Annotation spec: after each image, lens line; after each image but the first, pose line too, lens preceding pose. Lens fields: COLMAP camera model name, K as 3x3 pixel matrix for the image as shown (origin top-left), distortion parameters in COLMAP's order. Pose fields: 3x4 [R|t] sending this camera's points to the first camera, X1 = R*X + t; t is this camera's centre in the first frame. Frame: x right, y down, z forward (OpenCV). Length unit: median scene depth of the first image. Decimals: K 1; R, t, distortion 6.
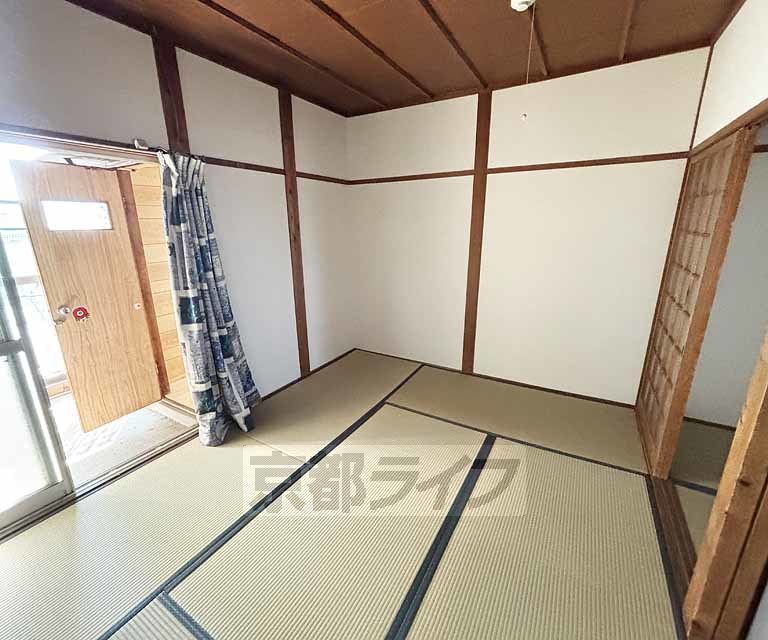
lens RADIAL K [[346.6, 0, 383.4], [0, 346.6, 321.4], [0, 0, 1]] dist [0.001498, 0.000808]
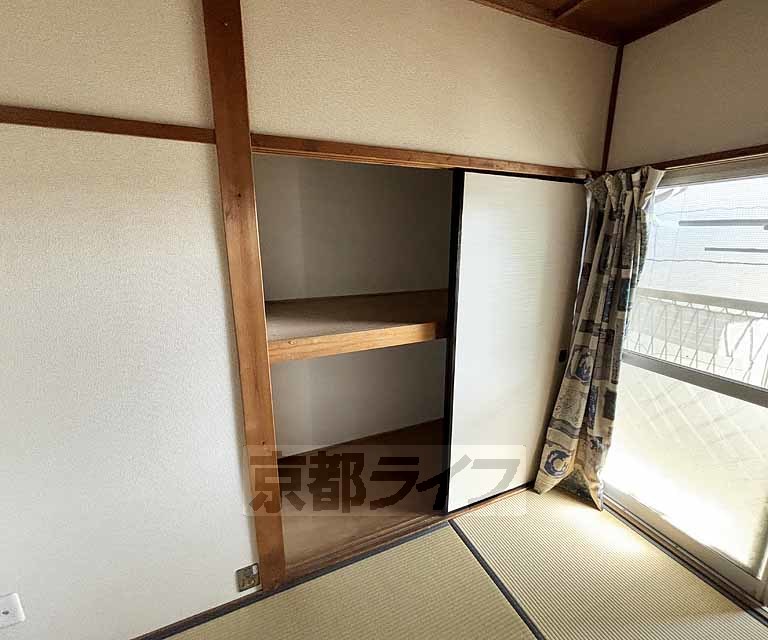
lens RADIAL K [[346.6, 0, 389.7], [0, 346.6, 313.7], [0, 0, 1]] dist [0.001498, 0.000808]
pose [[-0.576773, 0.184551, -0.795785, 0.053547], [-0.221955, 0.902098, 0.370075, -0.141293], [0.786174, 0.390078, -0.479343, 0.363874]]
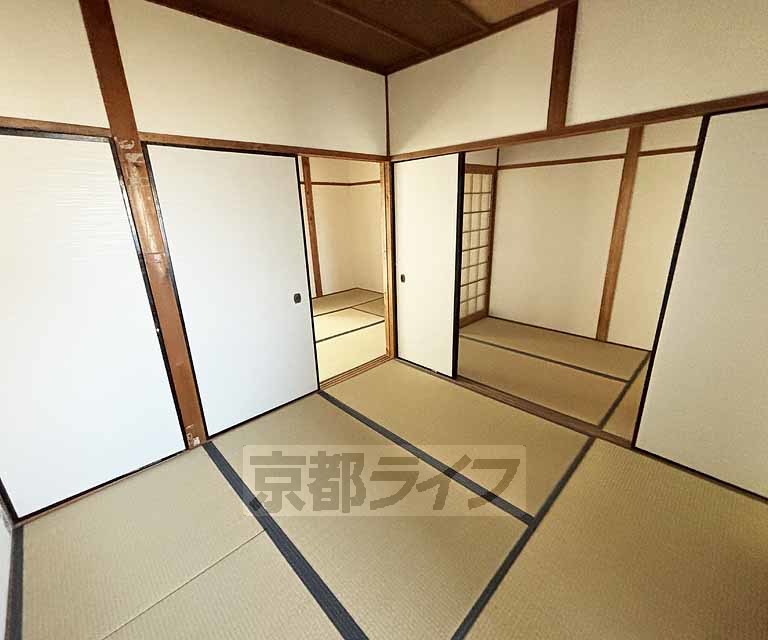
lens RADIAL K [[346.6, 0, 390.2], [0, 346.6, 319.8], [0, 0, 1]] dist [0.001498, 0.000808]
pose [[0.967218, 0.056950, -0.247481, 0.798848], [-0.045931, 0.997689, 0.050076, 0.236764], [0.249761, -0.037068, 0.967598, -0.877779]]
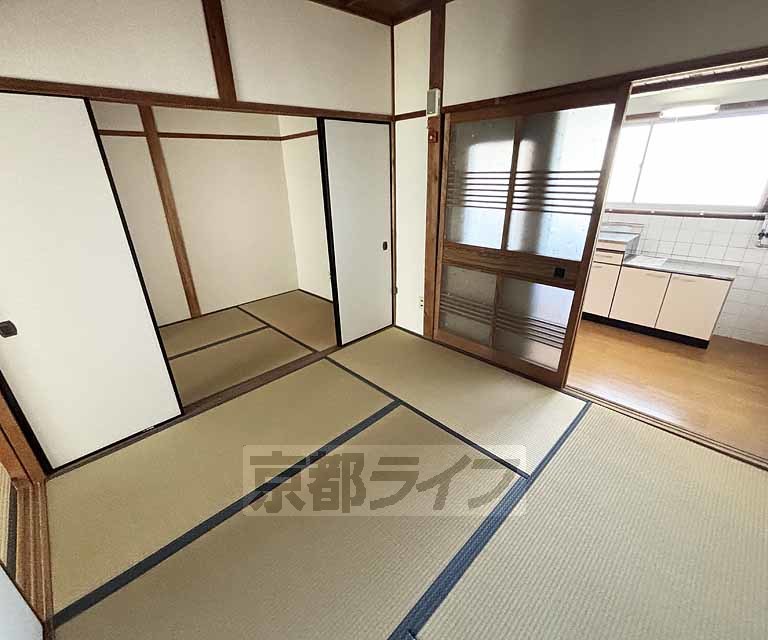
lens RADIAL K [[346.6, 0, 373.4], [0, 346.6, 321.6], [0, 0, 1]] dist [0.001498, 0.000808]
pose [[0.280875, -0.385087, 0.879100, 0.134976], [0.293490, 0.906557, 0.303344, 0.133758], [-0.913769, 0.172805, 0.367648, -0.496457]]
